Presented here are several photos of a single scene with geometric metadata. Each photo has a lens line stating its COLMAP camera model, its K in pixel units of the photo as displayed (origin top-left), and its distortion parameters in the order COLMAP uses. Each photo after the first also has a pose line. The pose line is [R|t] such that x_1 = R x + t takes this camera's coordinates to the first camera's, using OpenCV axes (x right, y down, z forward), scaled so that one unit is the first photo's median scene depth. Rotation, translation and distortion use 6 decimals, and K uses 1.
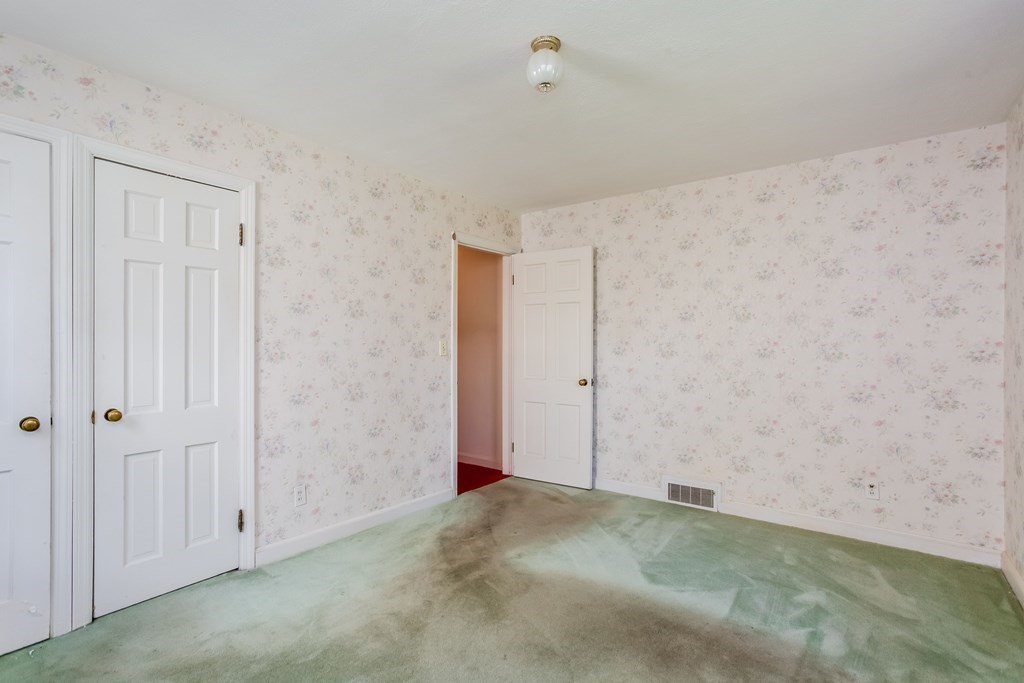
lens RADIAL K [[505.9, 0, 507.4], [0, 505.9, 344.2], [0, 0, 1]] dist [-0.056466, 0.033797]
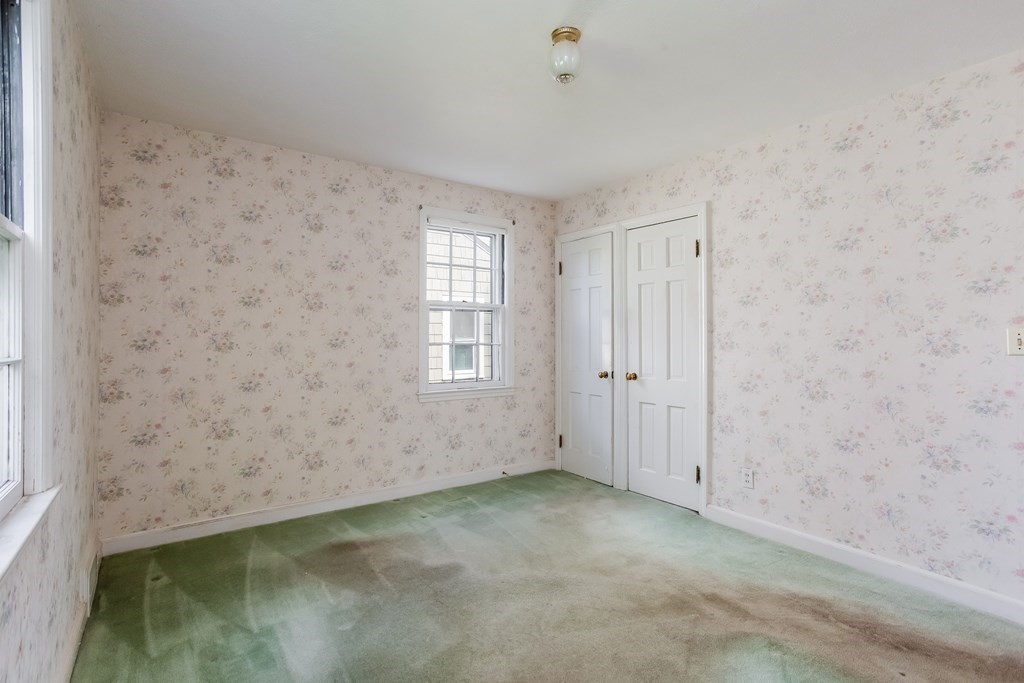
lens RADIAL K [[505.9, 0, 507.4], [0, 505.9, 344.2], [0, 0, 1]] dist [-0.056466, 0.033797]
pose [[-0.311028, 0.003910, -0.950393, 0.794120], [-0.011609, 0.999901, 0.007913, 0.018435], [0.950330, 0.013494, -0.310952, 0.898832]]
